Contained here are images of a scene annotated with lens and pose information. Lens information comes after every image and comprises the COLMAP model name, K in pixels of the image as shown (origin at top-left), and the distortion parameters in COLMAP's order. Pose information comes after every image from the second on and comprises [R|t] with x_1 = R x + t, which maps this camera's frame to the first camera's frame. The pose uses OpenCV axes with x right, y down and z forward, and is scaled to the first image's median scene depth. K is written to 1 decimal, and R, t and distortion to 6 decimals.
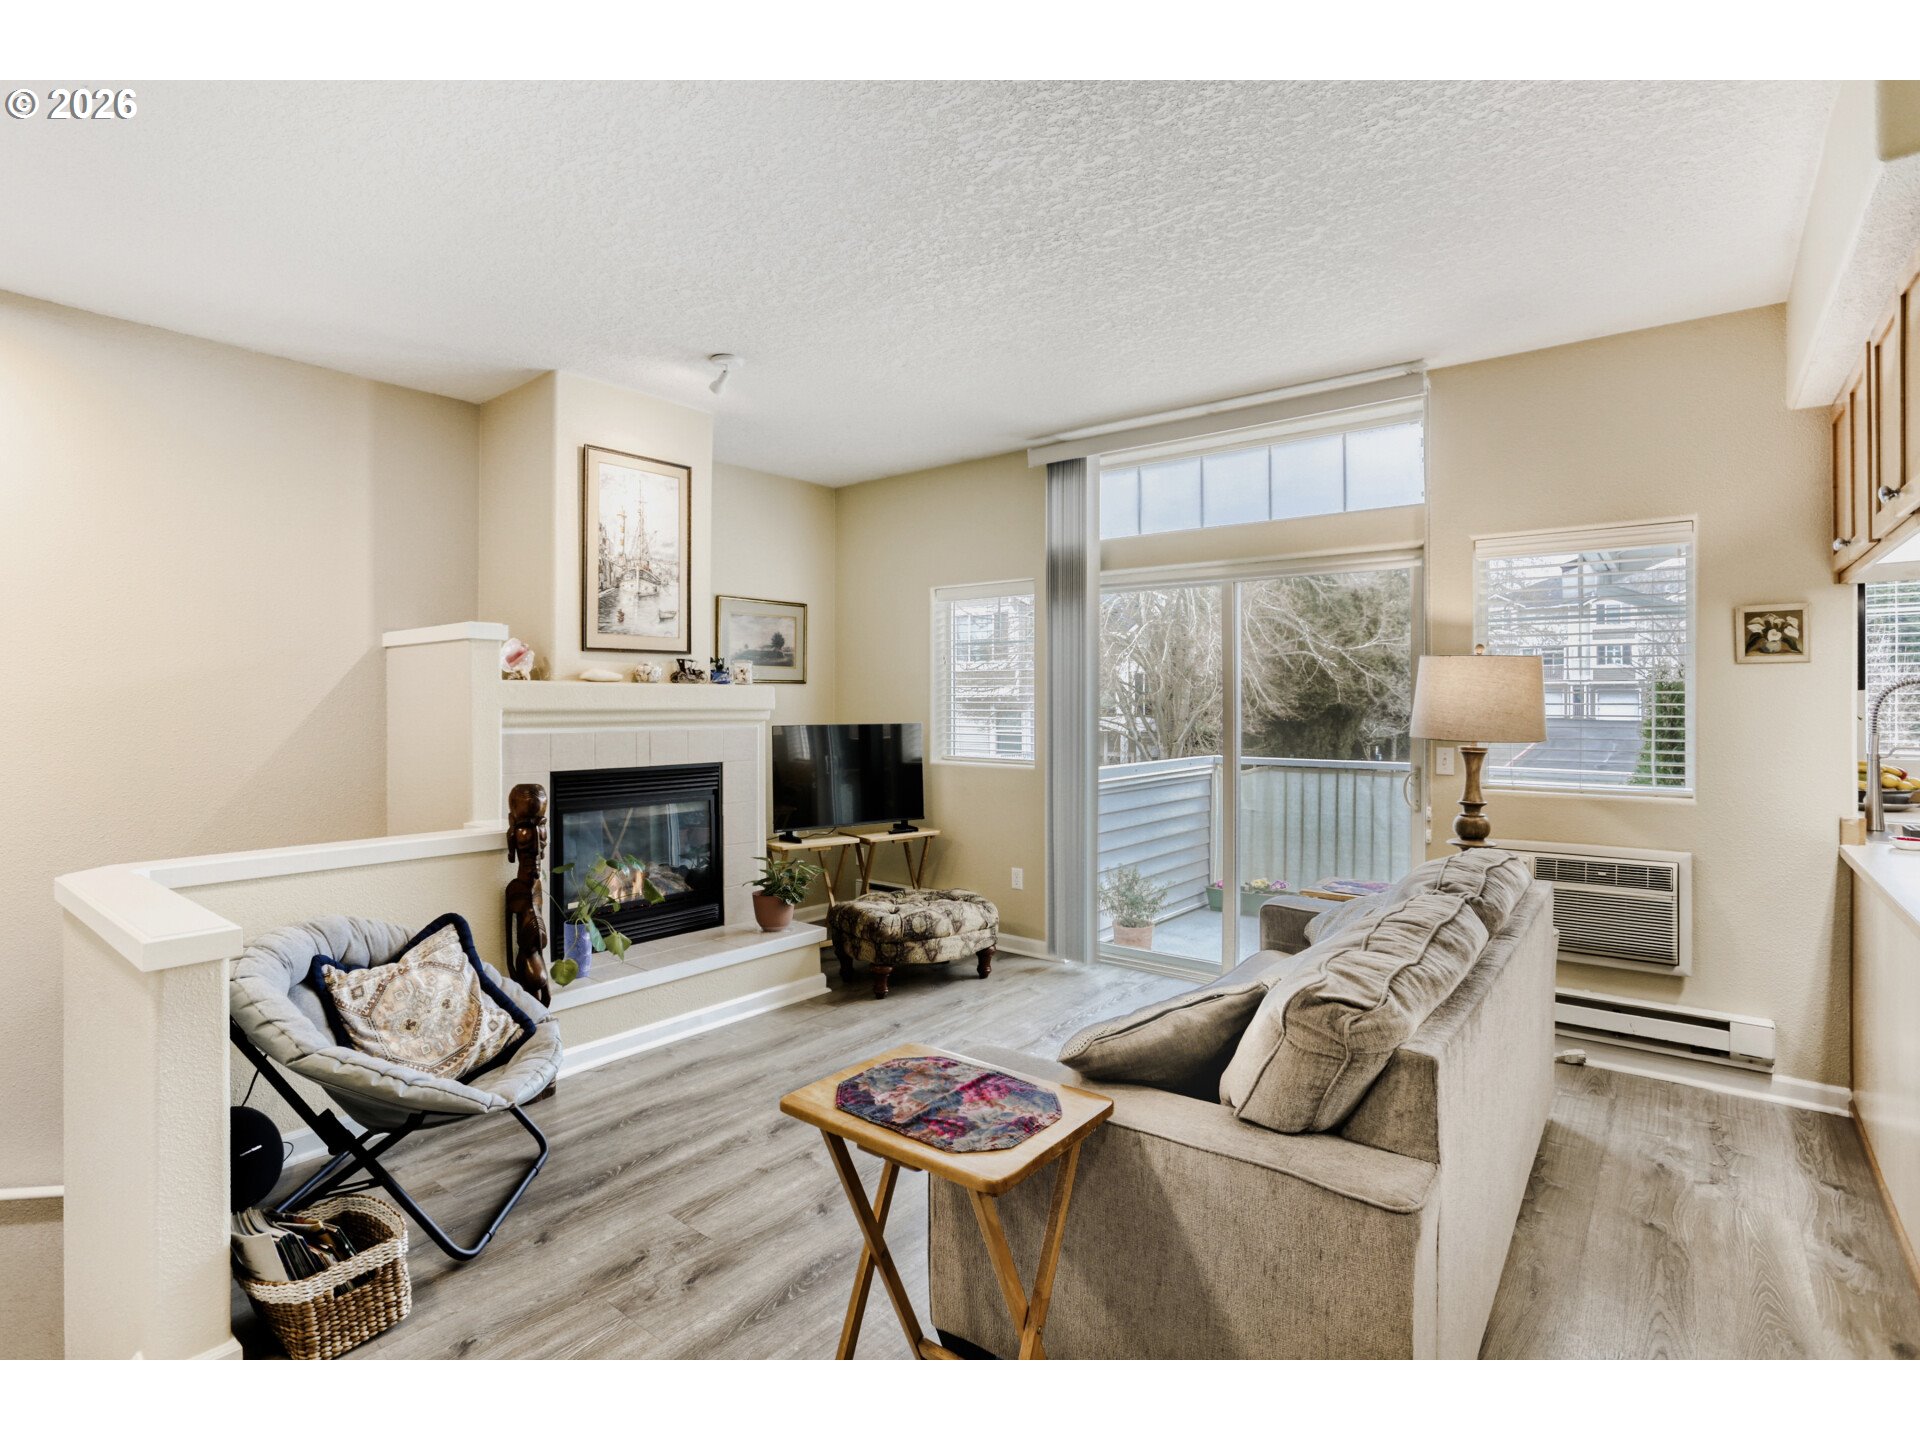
lens RADIAL K [[951.7, 0, 948.0], [0, 951.7, 692.0], [0, 0, 1]] dist [-0.054611, 0.025496]
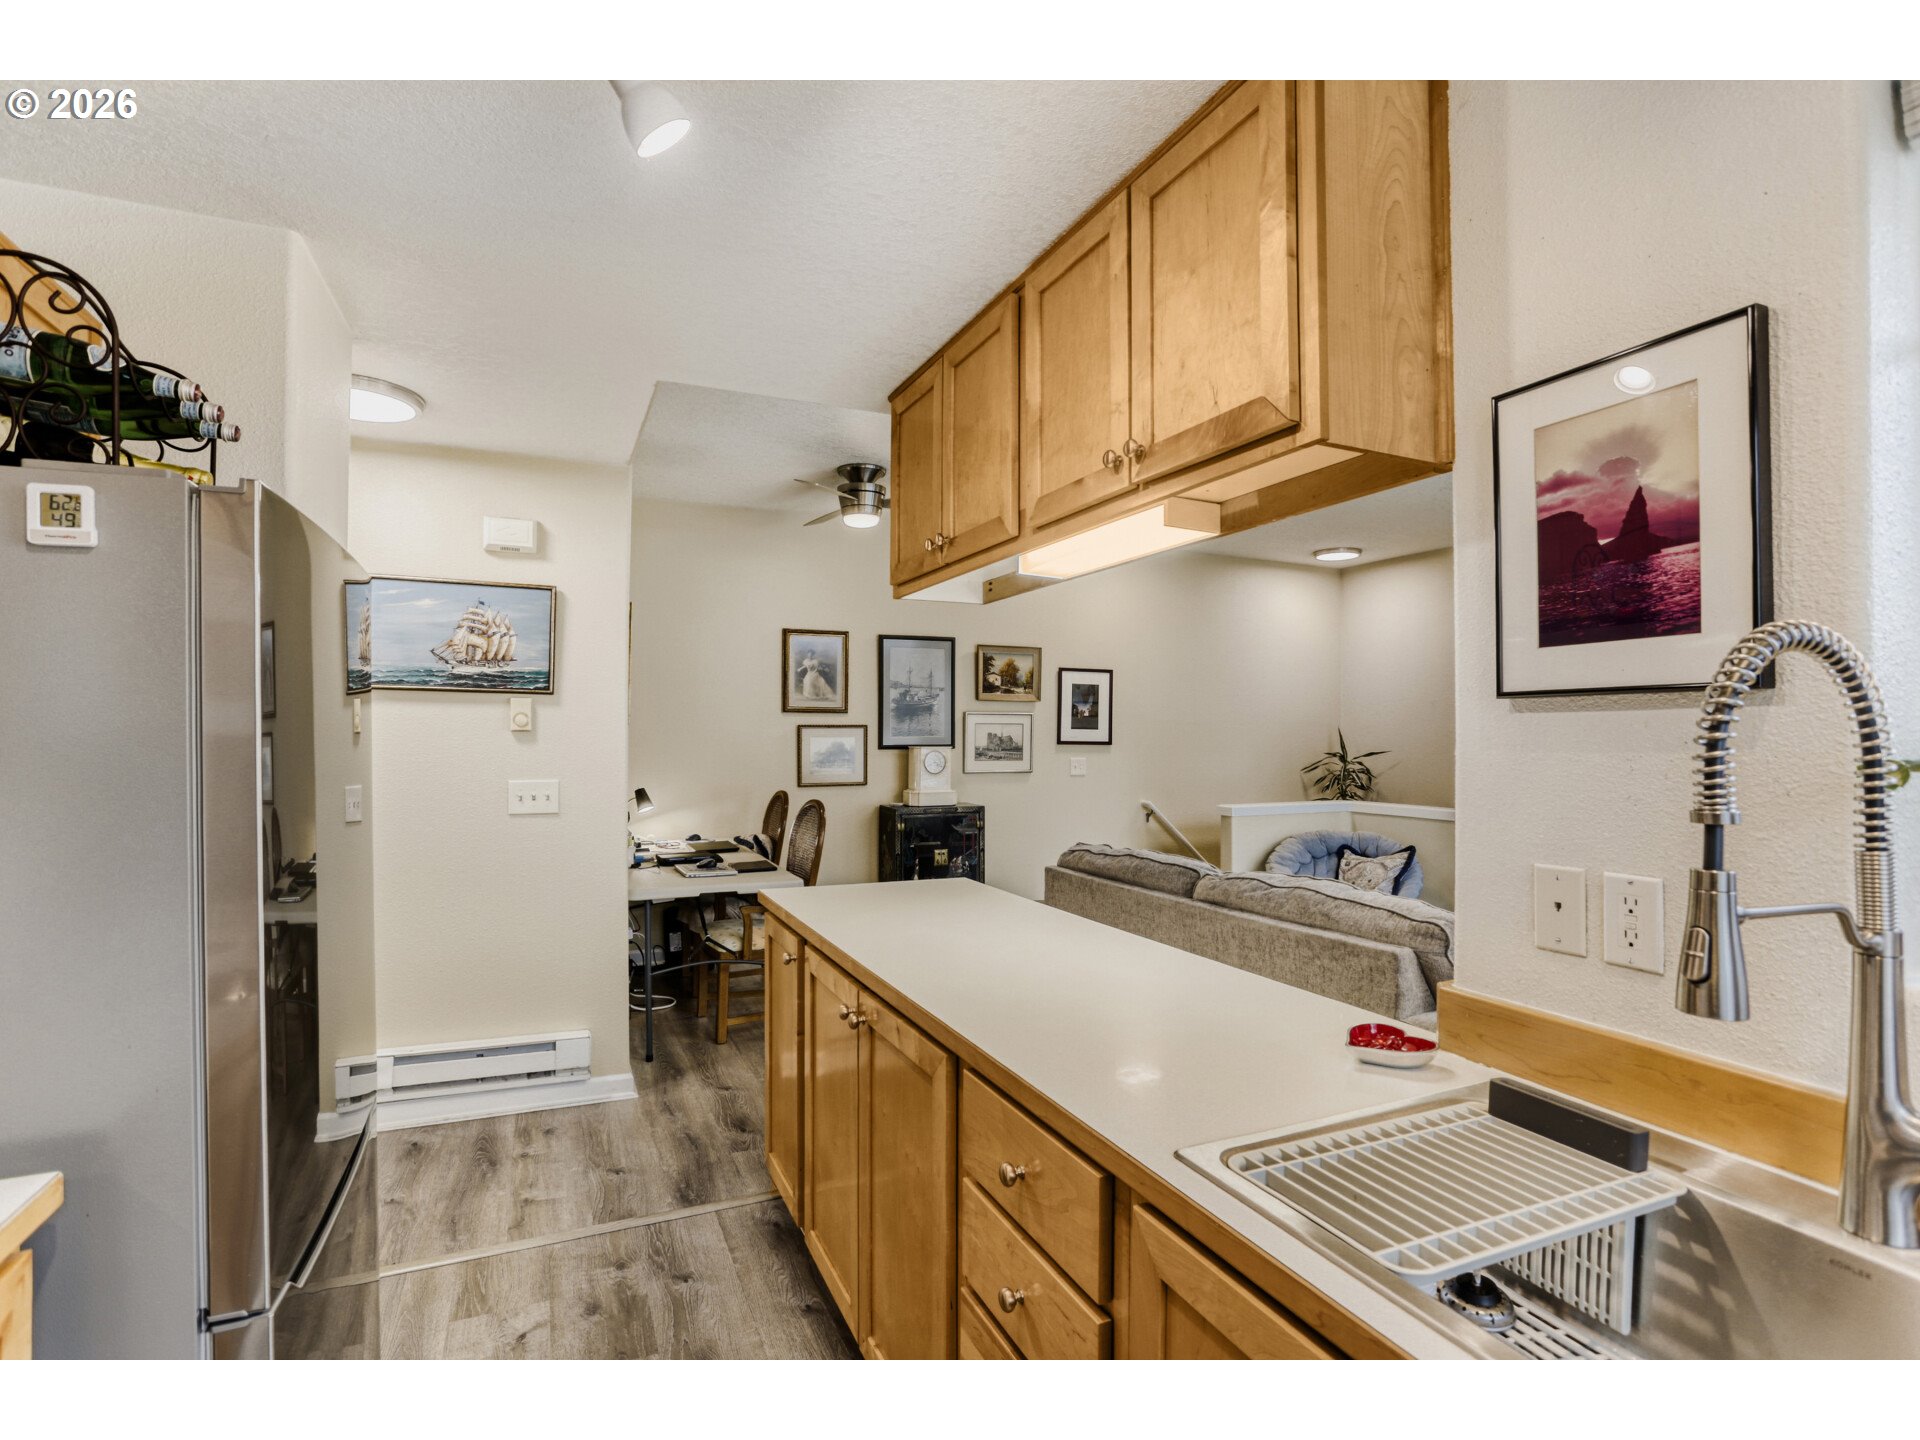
lens RADIAL K [[951.7, 0, 952.8], [0, 951.7, 721.5], [0, 0, 1]] dist [-0.054611, 0.025496]
pose [[-0.467784, -0.014721, -0.883720, 1.105862], [0.007323, 0.999762, -0.020530, 0.012243], [0.883813, -0.016075, -0.467565, 0.749125]]
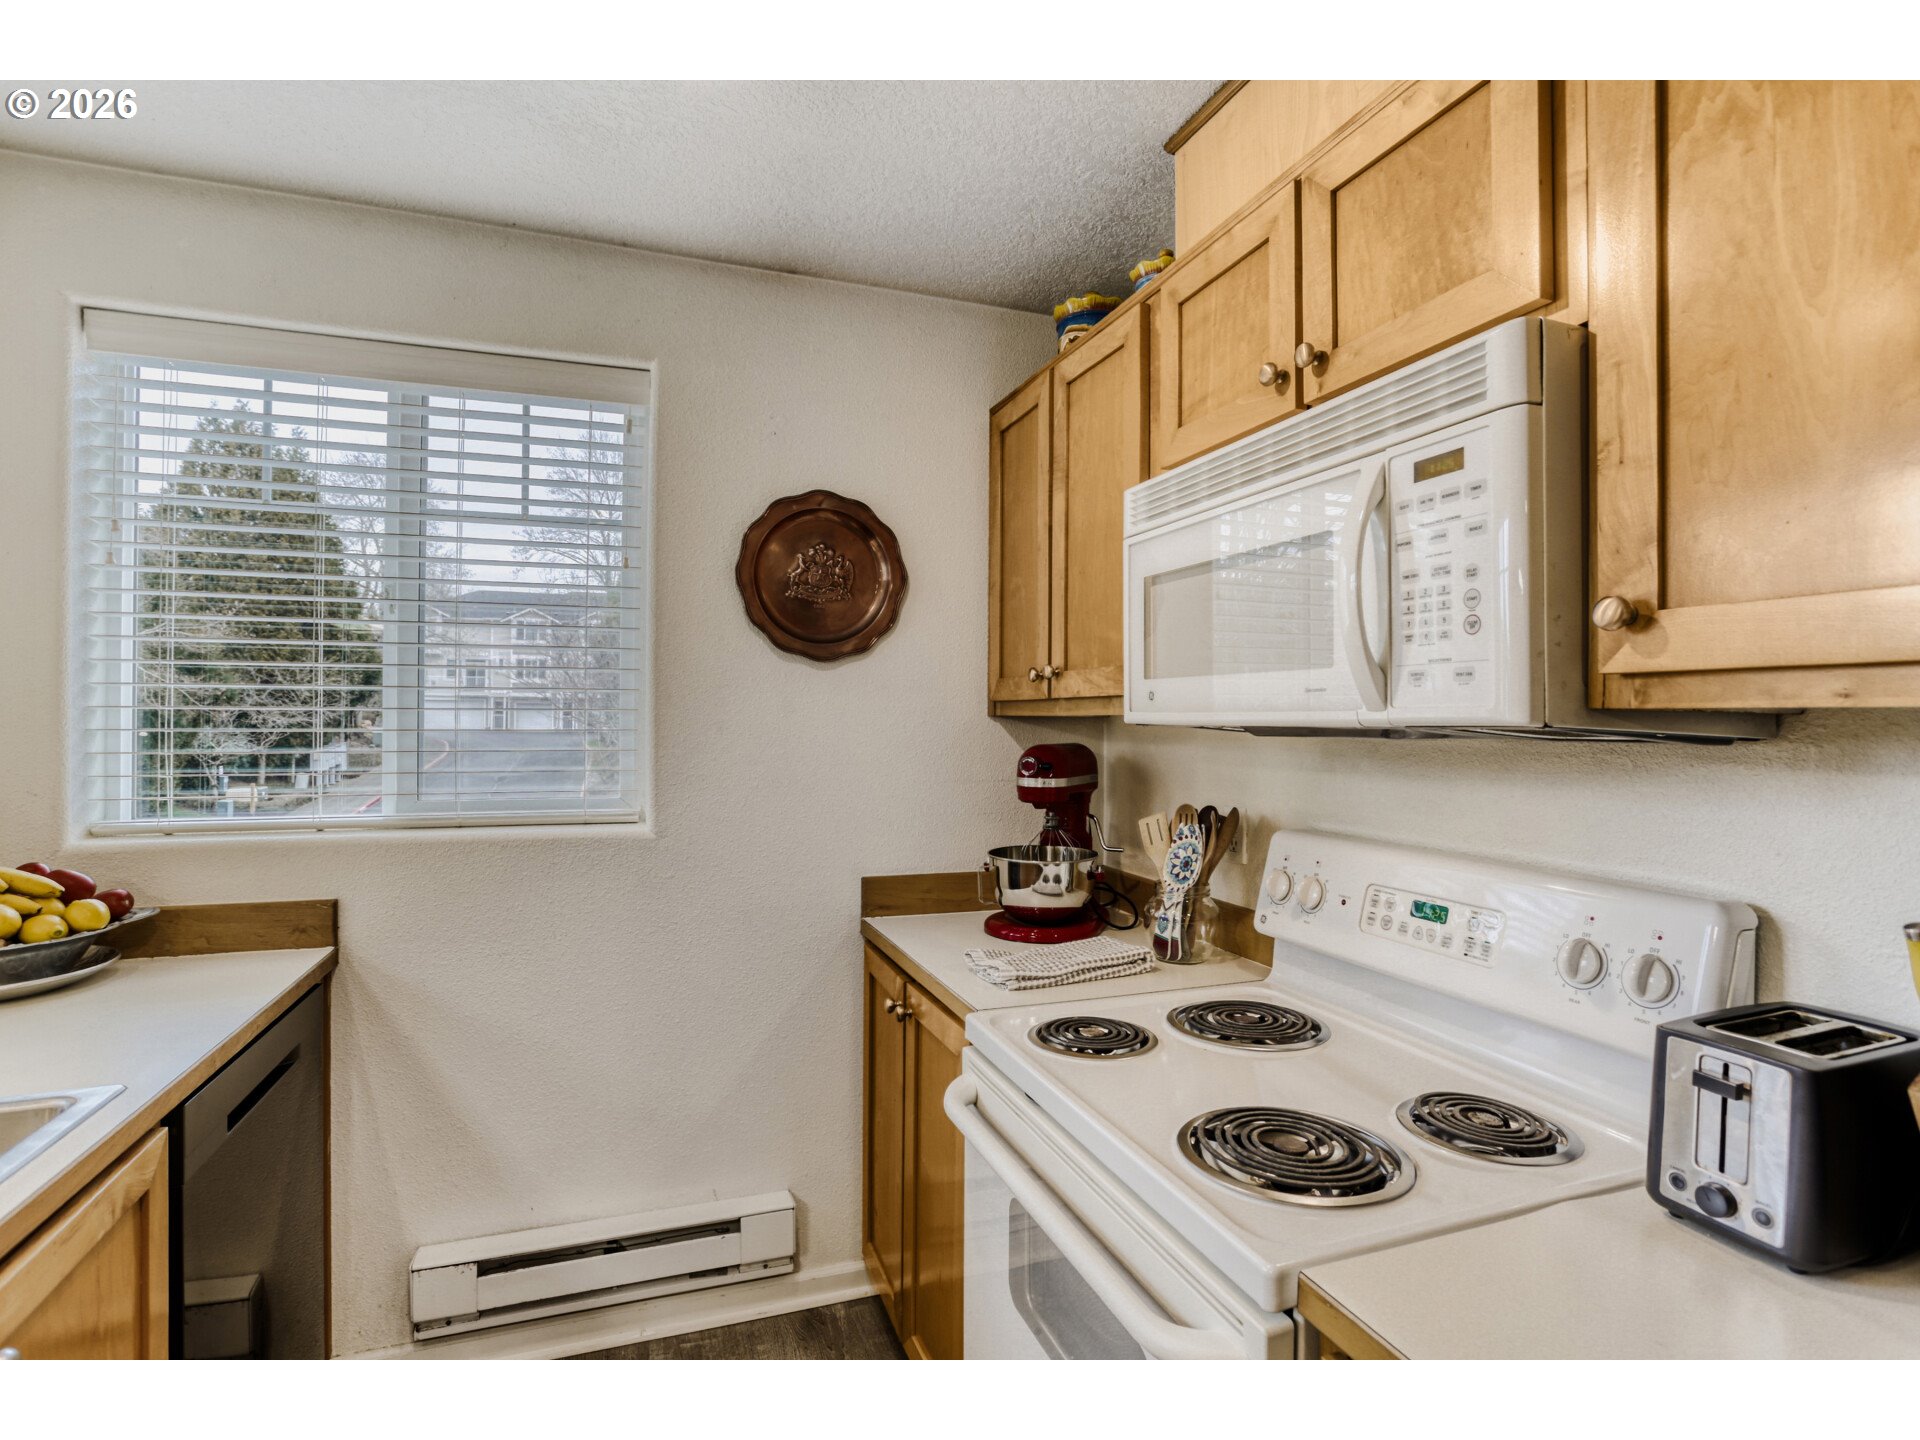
lens RADIAL K [[951.7, 0, 980.1], [0, 951.7, 715.2], [0, 0, 1]] dist [-0.054611, 0.025496]
pose [[0.500898, 0.008103, 0.865469, 0.860901], [-0.018974, 0.999819, 0.001621, 0.008501], [-0.865298, -0.017233, 0.500961, 0.469322]]
